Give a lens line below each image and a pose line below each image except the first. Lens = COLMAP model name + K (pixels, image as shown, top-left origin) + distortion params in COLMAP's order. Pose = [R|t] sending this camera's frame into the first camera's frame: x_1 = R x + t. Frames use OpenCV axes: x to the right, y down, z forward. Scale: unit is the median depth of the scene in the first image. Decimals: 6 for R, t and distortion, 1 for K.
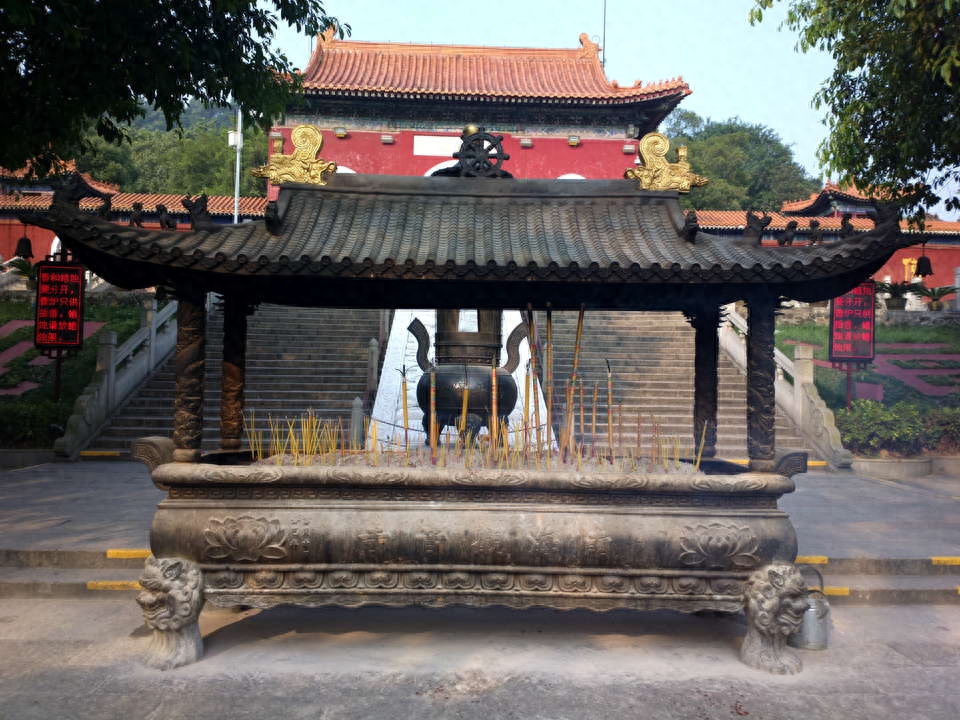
lens RADIAL K [[749.5, 0, 480.0], [0, 749.5, 360.0], [0, 0, 1]] dist [-0.011227, -0.013272]
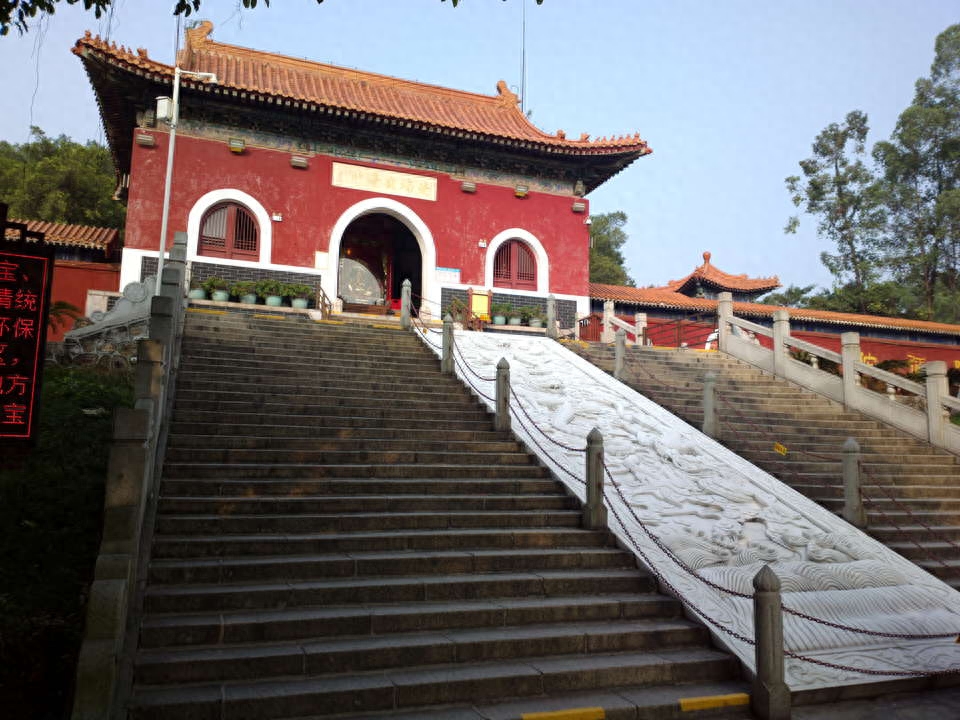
lens RADIAL K [[749.5, 0, 480.0], [0, 749.5, 360.0], [0, 0, 1]] dist [-0.011227, -0.013272]
pose [[0.950987, 0.043248, 0.306193, -0.173275], [-0.011125, 0.994316, -0.105890, -0.008746], [-0.309032, 0.097294, 0.946062, 0.220868]]
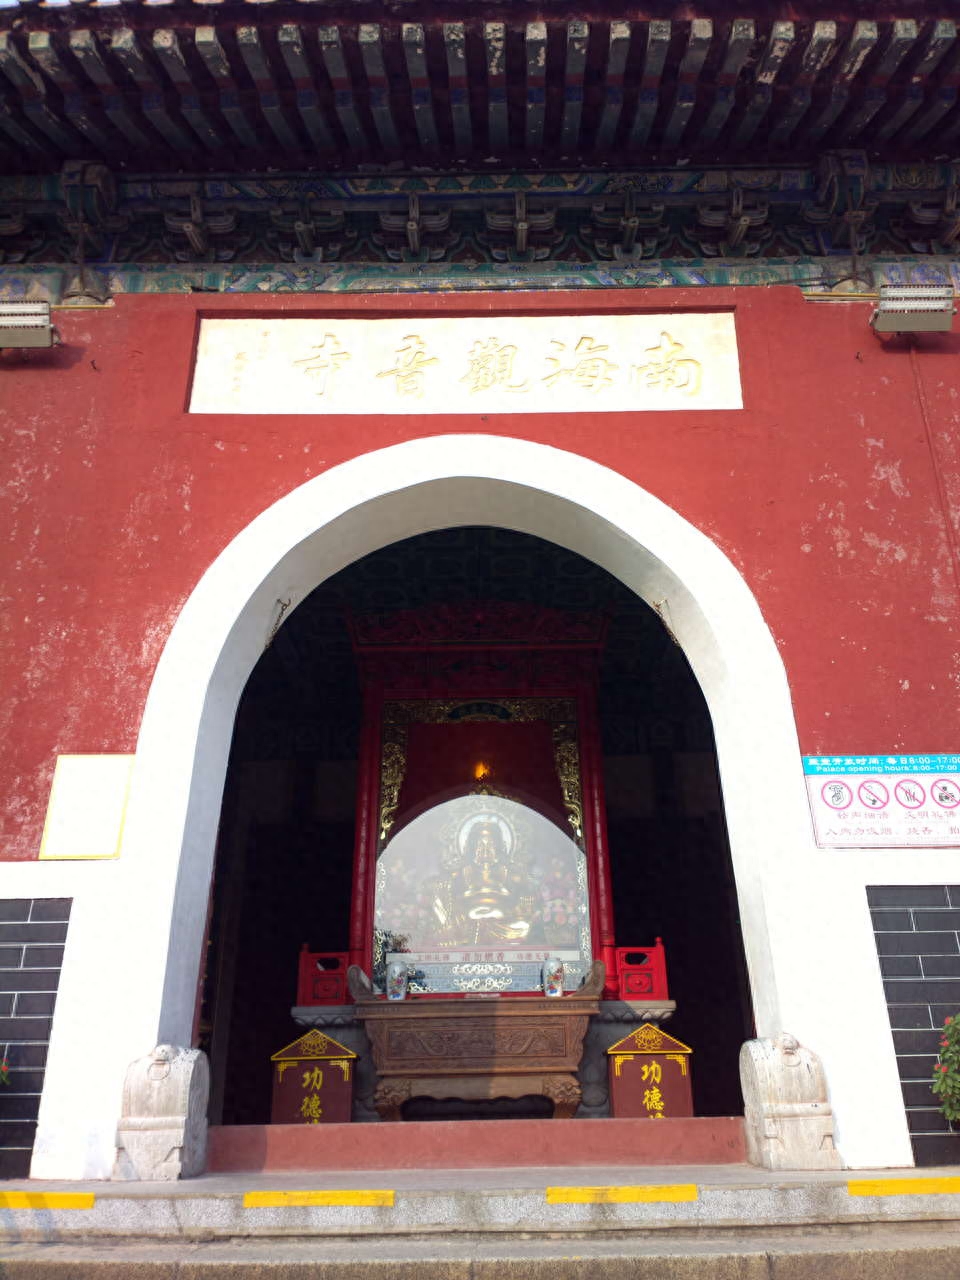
lens RADIAL K [[999.4, 0, 480.0], [0, 999.4, 640.0], [0, 0, 1]] dist [-0.011227, -0.013272]
pose [[0.997798, -0.047887, -0.045883, -0.021132], [0.025476, 0.915509, -0.401490, -0.146731], [0.061232, 0.399437, 0.914714, 0.829871]]
